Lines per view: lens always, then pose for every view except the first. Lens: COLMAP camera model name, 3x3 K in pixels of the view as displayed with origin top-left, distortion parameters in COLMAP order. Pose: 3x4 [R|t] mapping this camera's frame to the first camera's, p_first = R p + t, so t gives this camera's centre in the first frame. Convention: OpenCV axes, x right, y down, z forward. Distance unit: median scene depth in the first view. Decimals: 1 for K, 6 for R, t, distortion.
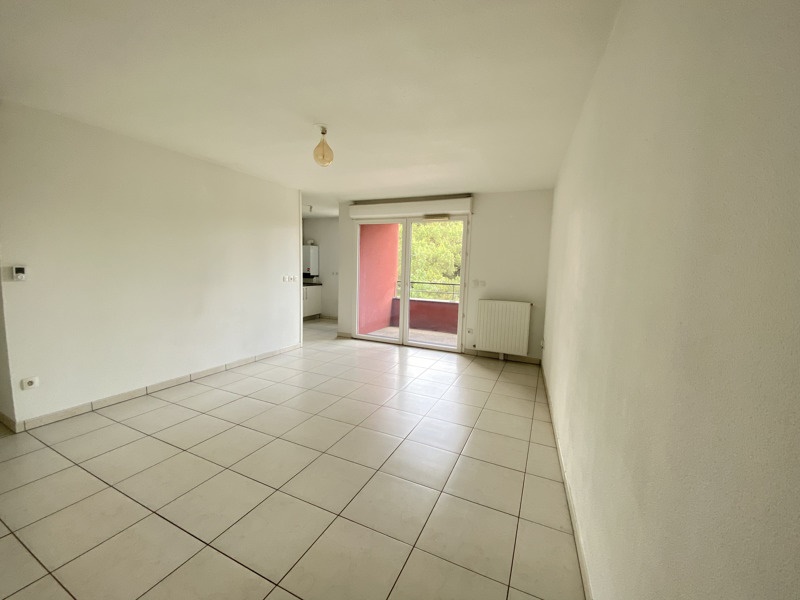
lens RADIAL K [[326.6, 0, 400.0], [0, 326.6, 300.0], [0, 0, 1]] dist [0.045252, -0.033162]
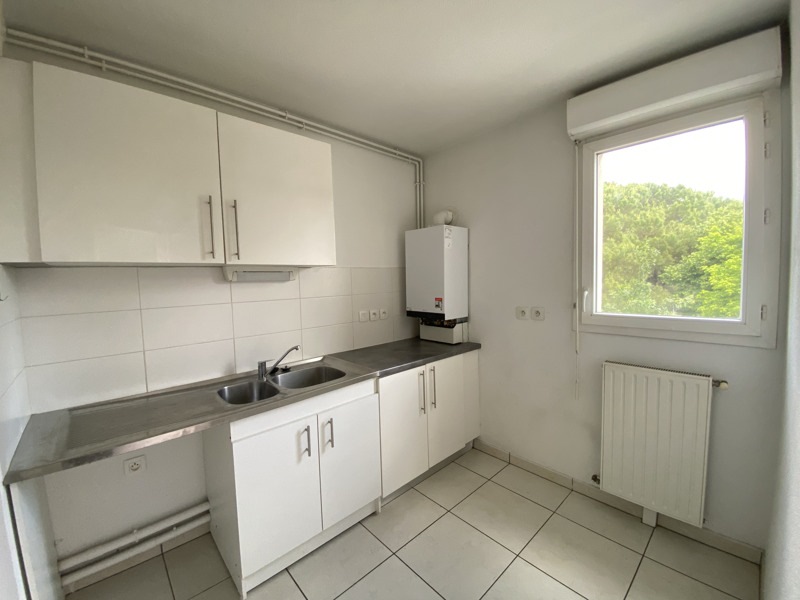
lens RADIAL K [[326.6, 0, 400.0], [0, 326.6, 300.0], [0, 0, 1]] dist [0.045252, -0.033162]
pose [[0.927233, -0.014760, -0.374194, -0.194711], [0.003003, 0.999484, -0.031983, -0.084134], [0.374473, 0.028532, 0.926799, 0.688362]]
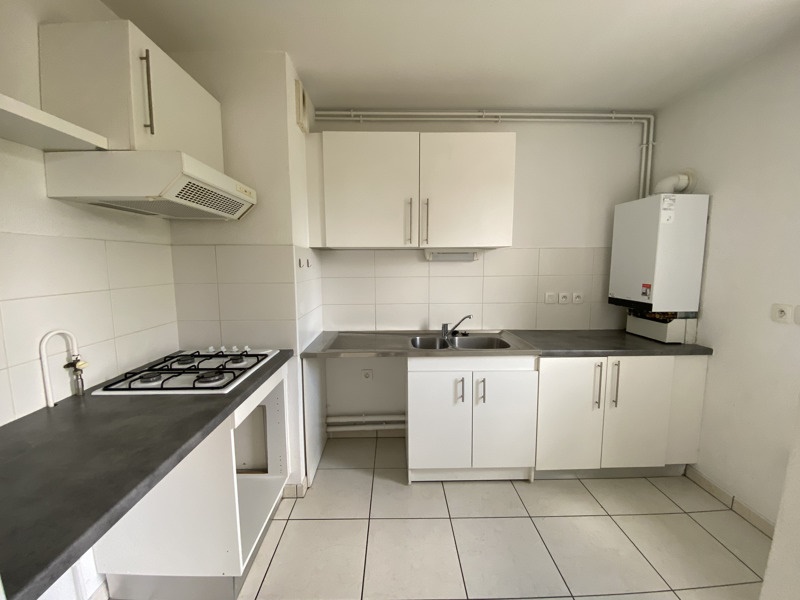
lens RADIAL K [[326.6, 0, 400.0], [0, 326.6, 300.0], [0, 0, 1]] dist [0.045252, -0.033162]
pose [[0.448053, 0.080597, -0.890366, -0.130045], [-0.078036, 0.995652, 0.050858, -0.081617], [0.890594, 0.046693, 0.452395, 0.698444]]
